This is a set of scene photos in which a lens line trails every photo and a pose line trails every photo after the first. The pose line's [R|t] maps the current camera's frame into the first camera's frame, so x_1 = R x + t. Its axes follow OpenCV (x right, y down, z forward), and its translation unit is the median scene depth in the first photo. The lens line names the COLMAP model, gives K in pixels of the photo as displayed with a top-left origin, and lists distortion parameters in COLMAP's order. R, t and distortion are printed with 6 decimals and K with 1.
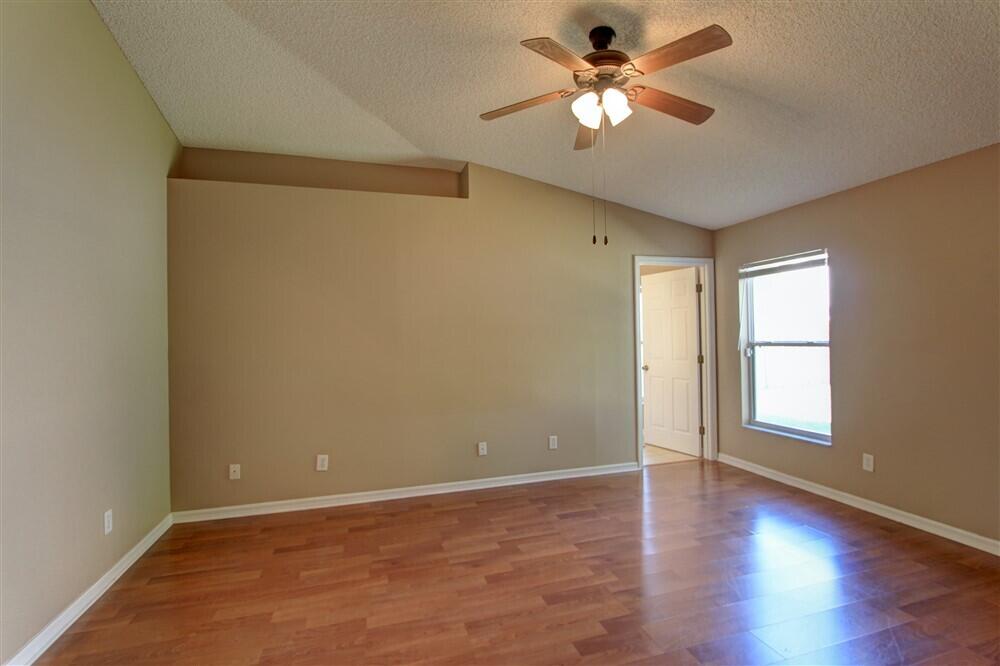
lens RADIAL K [[464.5, 0, 508.0], [0, 464.5, 335.1], [0, 0, 1]] dist [-0.015764, 0.000953]
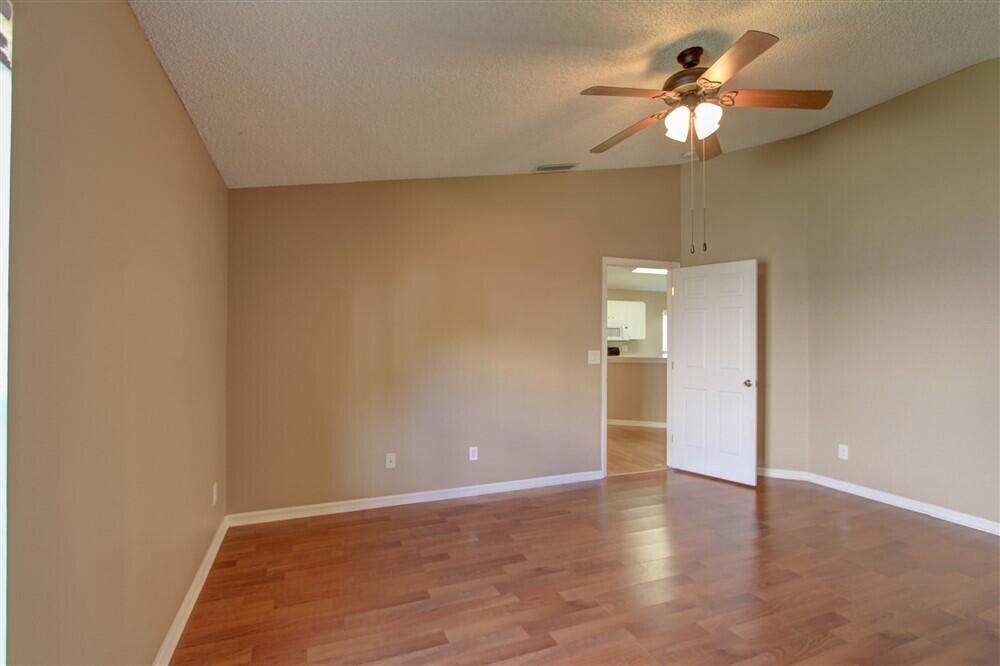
lens RADIAL K [[474.6, 0, 519.0], [0, 474.6, 335.8], [0, 0, 1]] dist [-0.013626, 0.000492]
pose [[-0.995824, 0.015265, -0.090008, 0.532946], [0.016384, 0.999797, -0.011706, -0.000613], [0.089811, -0.013132, -0.995872, 1.542376]]
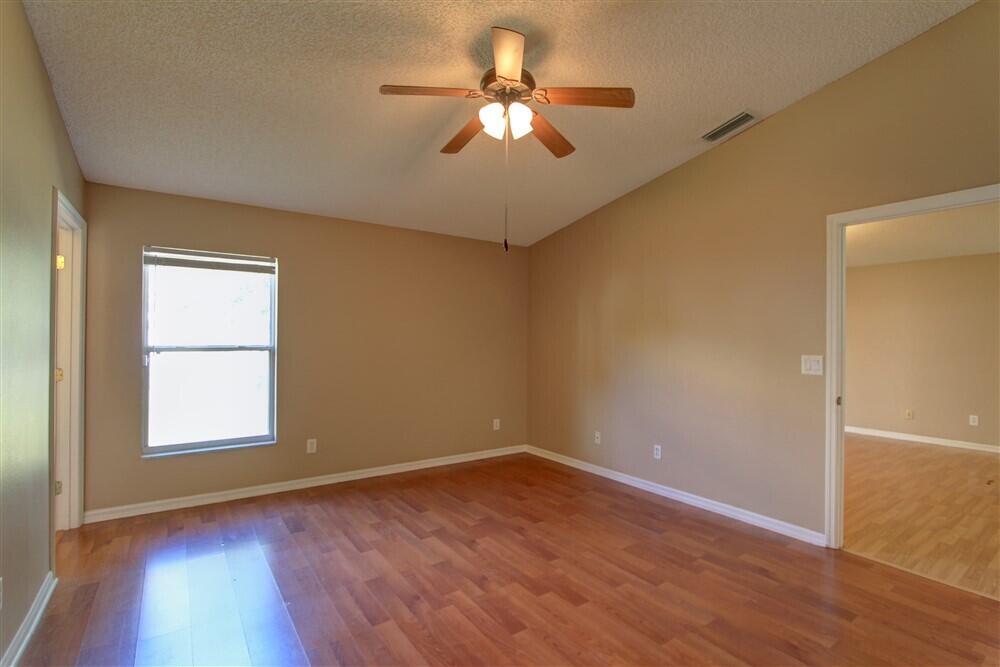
lens RADIAL K [[464.5, 0, 508.0], [0, 464.5, 335.6], [0, 0, 1]] dist [-0.015764, 0.000953]
pose [[-0.314576, 0.022772, 0.948959, -0.597193], [-0.006012, 0.999644, -0.025981, 0.019143], [-0.949213, -0.013878, -0.314327, 1.009525]]
